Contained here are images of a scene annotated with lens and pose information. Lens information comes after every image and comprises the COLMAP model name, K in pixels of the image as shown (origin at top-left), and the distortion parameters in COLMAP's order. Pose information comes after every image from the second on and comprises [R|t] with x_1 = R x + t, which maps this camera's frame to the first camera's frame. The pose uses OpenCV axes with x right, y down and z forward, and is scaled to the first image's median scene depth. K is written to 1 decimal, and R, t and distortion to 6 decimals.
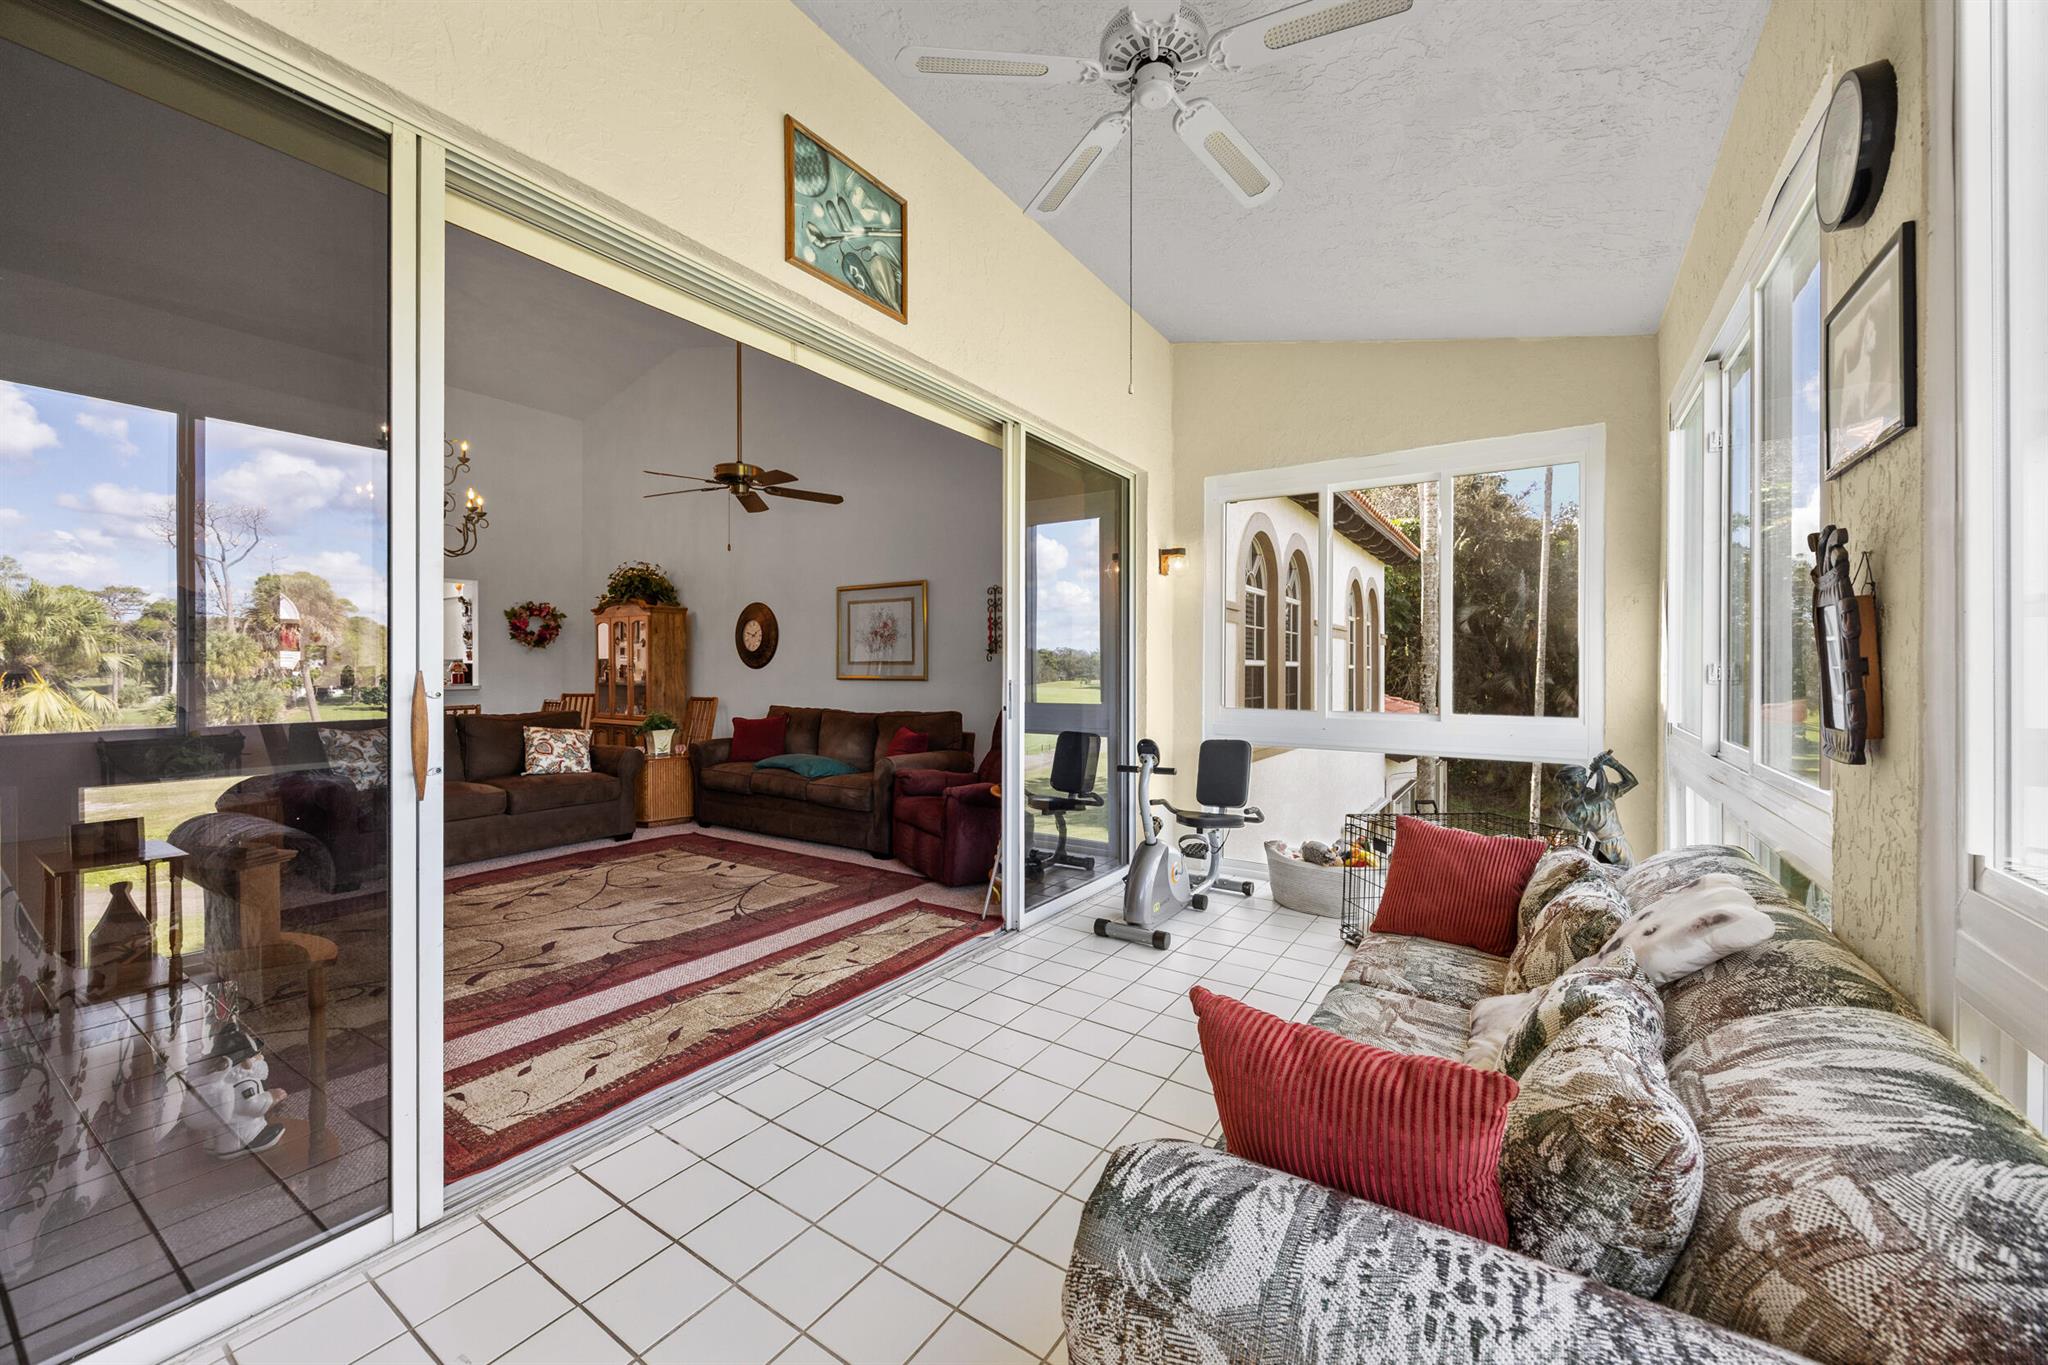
lens RADIAL K [[781.0, 0, 1027.2], [0, 781.0, 672.0], [0, 0, 1]] dist [-0.001821, -0.000117]
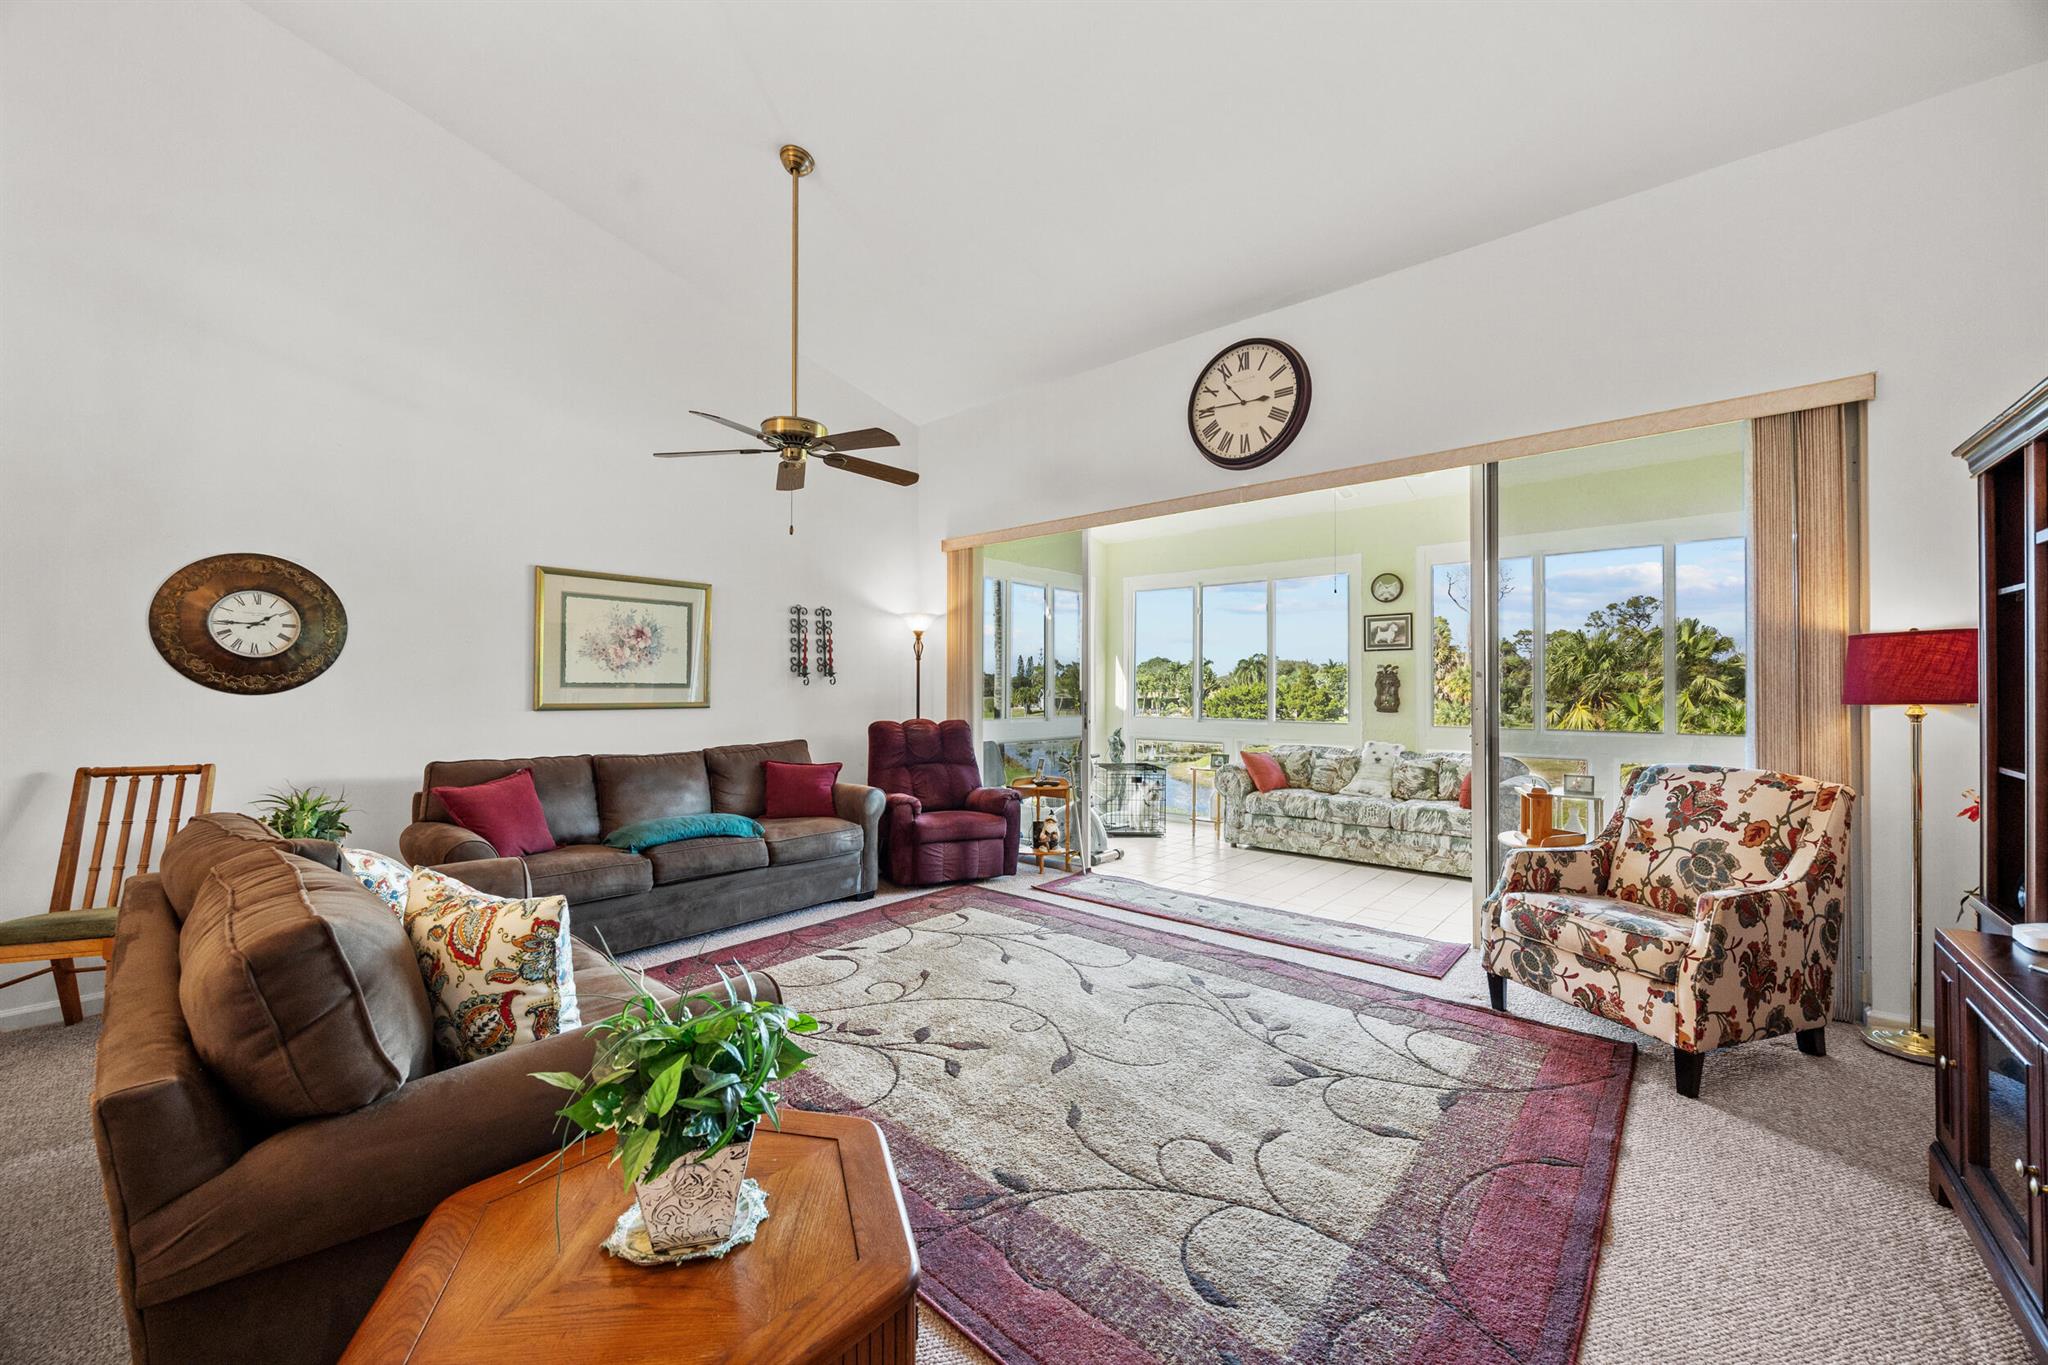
lens RADIAL K [[774.7, 0, 1023.7], [0, 774.7, 680.7], [0, 0, 1]] dist [-0.003739, -0.000127]
pose [[0.132661, 0.008898, 0.991122, -1.348919], [0.000776, 0.999958, -0.009081, -0.014656], [-0.991161, 0.001974, 0.132648, 0.867069]]
